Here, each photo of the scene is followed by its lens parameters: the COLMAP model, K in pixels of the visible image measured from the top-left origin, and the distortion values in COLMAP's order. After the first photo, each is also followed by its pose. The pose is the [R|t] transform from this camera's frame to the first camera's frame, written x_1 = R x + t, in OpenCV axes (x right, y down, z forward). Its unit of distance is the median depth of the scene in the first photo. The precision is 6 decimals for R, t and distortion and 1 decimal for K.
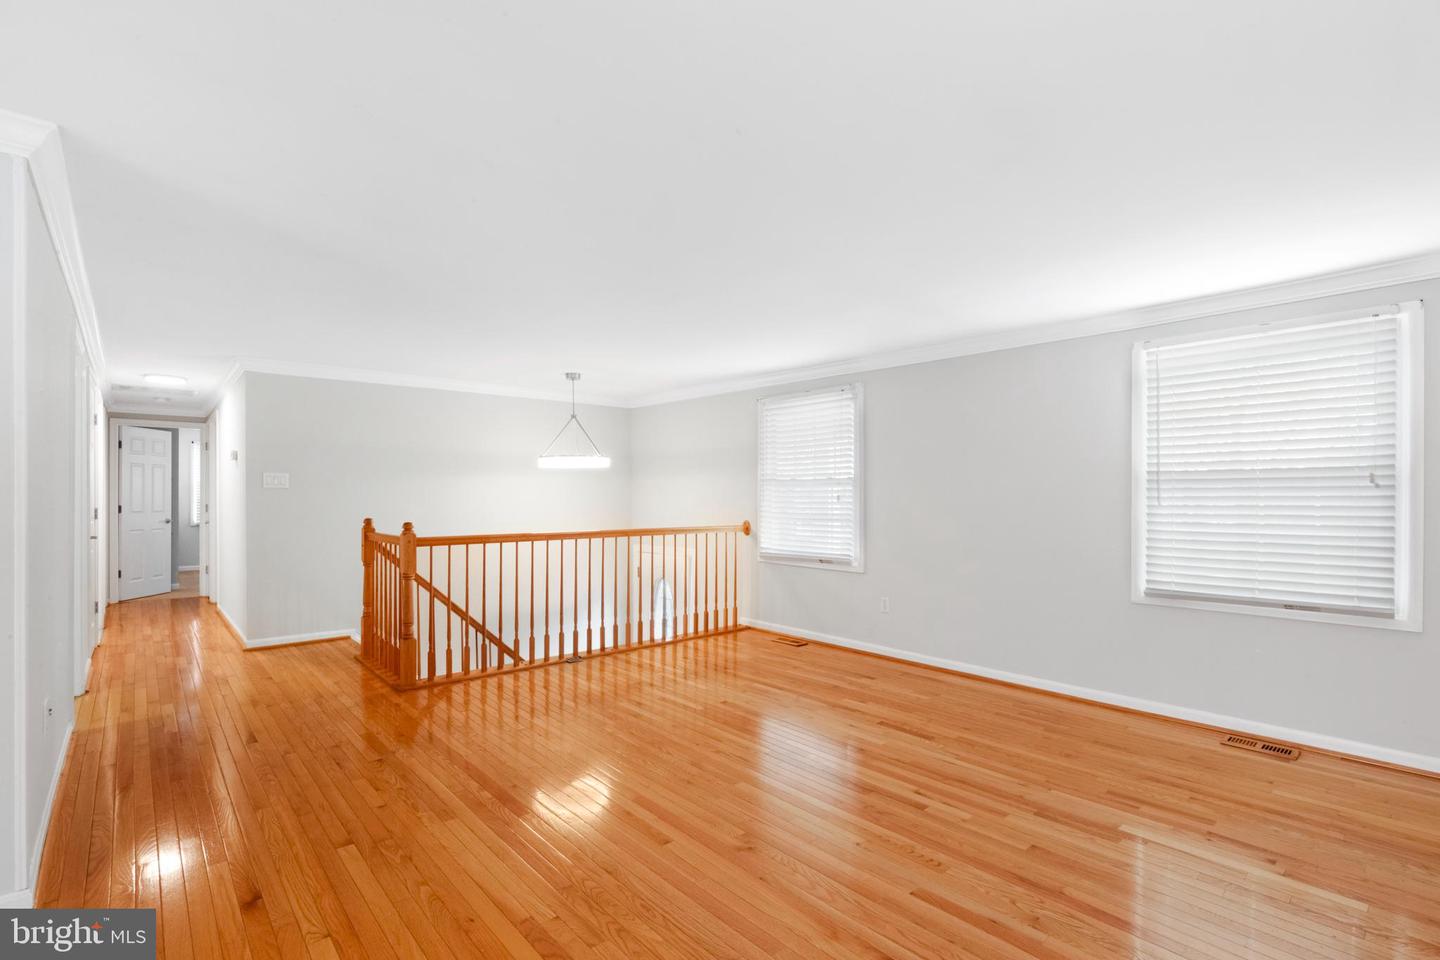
lens RADIAL K [[673.6, 0, 707.1], [0, 673.6, 489.4], [0, 0, 1]] dist [-0.025248, 0.000852]
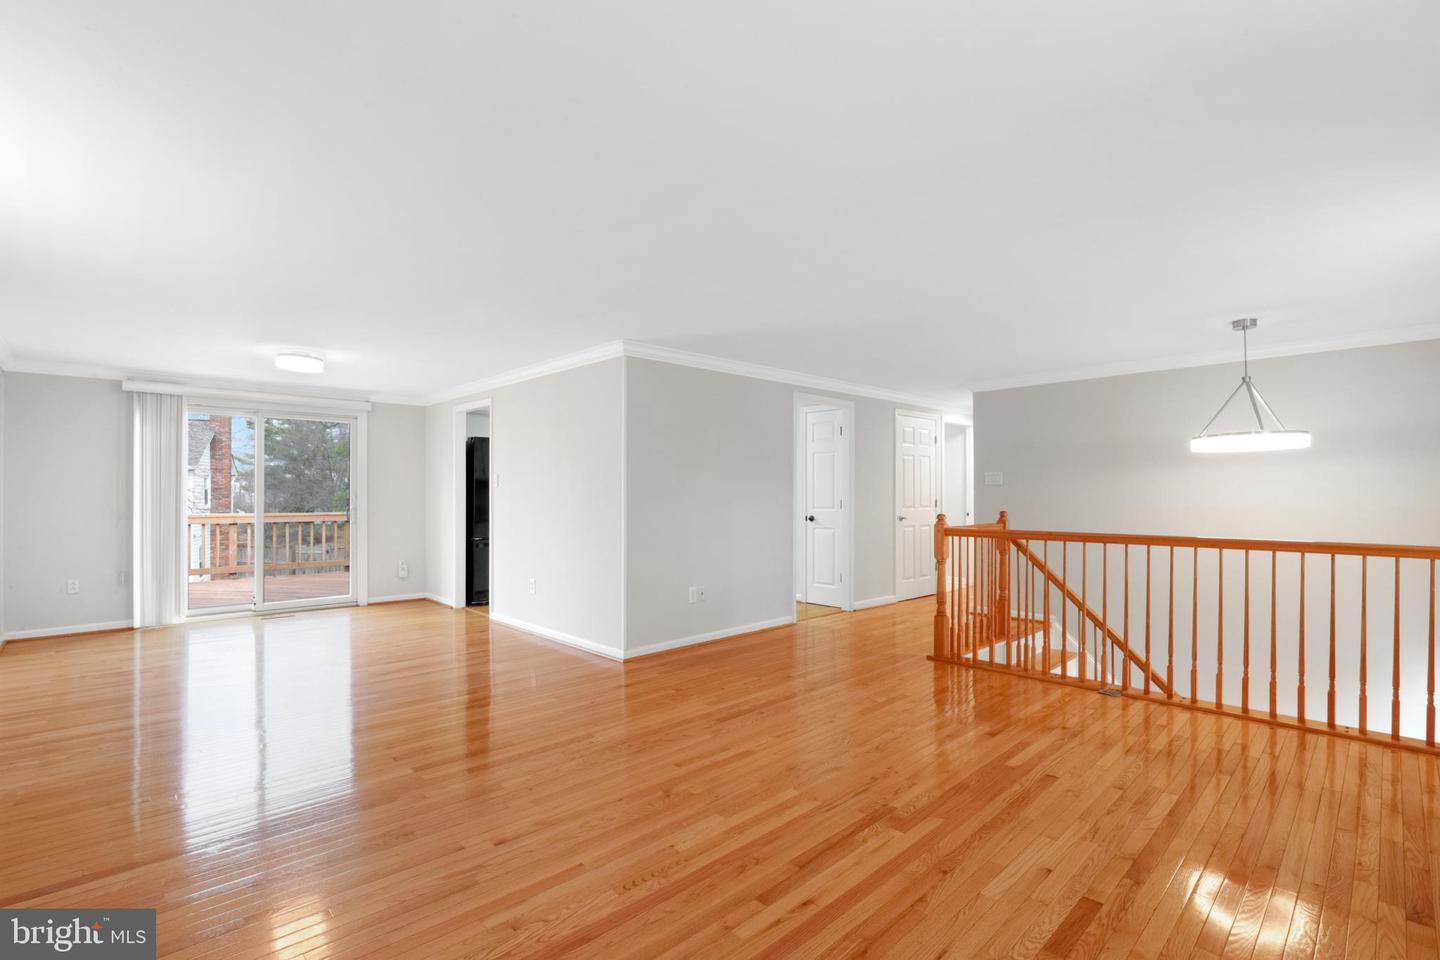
lens RADIAL K [[673.6, 0, 725.4], [0, 673.6, 483.7], [0, 0, 1]] dist [-0.025248, 0.000852]
pose [[0.056704, -0.005251, -0.998377, 0.508142], [0.007898, 0.999957, -0.004811, 0.002067], [0.998360, -0.007612, 0.056744, 0.430874]]
